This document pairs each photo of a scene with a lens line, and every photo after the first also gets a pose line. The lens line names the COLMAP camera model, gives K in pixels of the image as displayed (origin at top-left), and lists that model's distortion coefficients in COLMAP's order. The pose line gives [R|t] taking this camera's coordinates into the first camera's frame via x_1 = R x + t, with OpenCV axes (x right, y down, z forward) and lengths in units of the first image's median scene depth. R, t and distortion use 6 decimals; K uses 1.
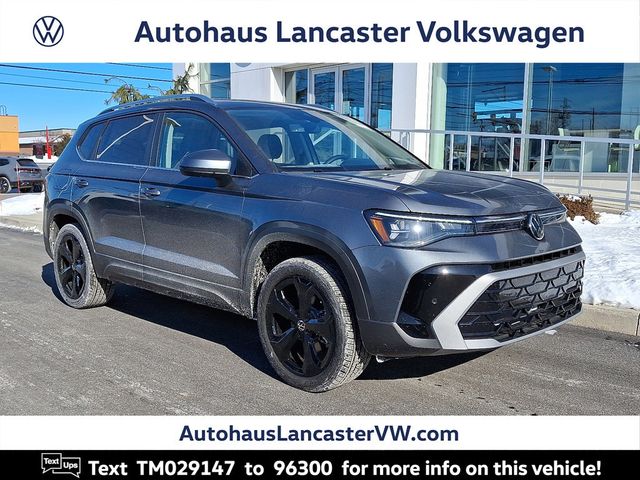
lens RADIAL K [[703.6, 0, 320.0], [0, 703.6, 240.0], [0, 0, 1]] dist [0.010492, 0.001894]
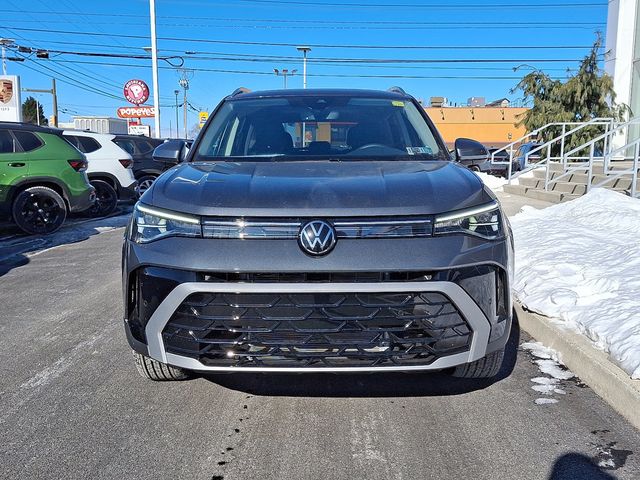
lens RADIAL K [[703.6, 0, 320.0], [0, 703.6, 240.0], [0, 0, 1]] dist [0.010492, 0.001894]
pose [[0.646922, 0.086065, -0.757684, 0.849595], [-0.075005, 0.995974, 0.049092, -0.049796], [0.758858, 0.025071, 0.650773, 0.479333]]
